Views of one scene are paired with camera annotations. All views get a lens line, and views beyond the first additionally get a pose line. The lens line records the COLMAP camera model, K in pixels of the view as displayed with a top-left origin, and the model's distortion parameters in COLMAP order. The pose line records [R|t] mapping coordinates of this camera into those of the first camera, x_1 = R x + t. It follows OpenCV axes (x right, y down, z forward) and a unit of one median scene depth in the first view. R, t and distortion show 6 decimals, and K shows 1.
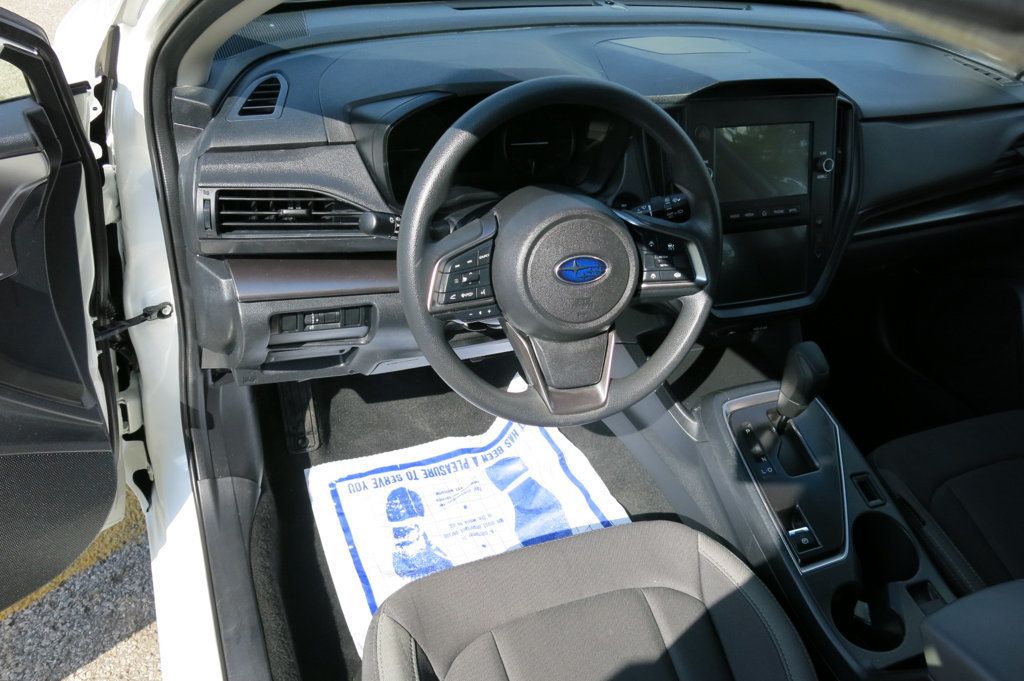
lens RADIAL K [[865.1, 0, 512.0], [0, 865.1, 340.5], [0, 0, 1]] dist [0.001361, 0.001492]
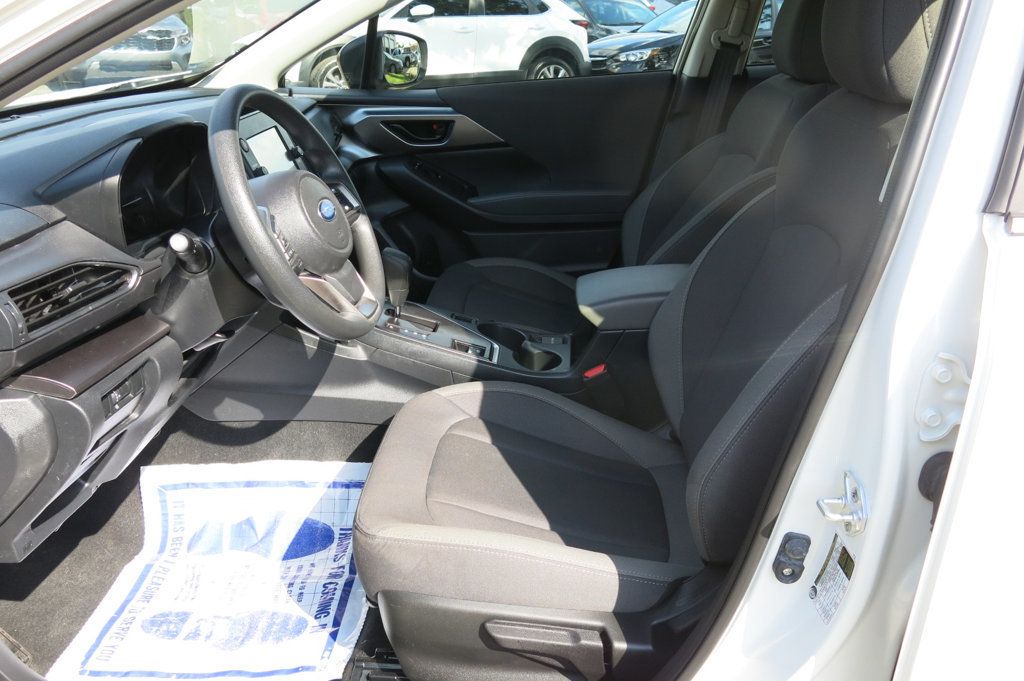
lens RADIAL K [[864.5, 0, 512.0], [0, 864.5, 340.5], [0, 0, 1]] dist [-0.041401, 0.012032]
pose [[0.421841, -0.439876, 0.792817, -0.575790], [0.585249, 0.799964, 0.132443, 0.042528], [-0.692484, 0.408126, 0.594894, 0.067245]]
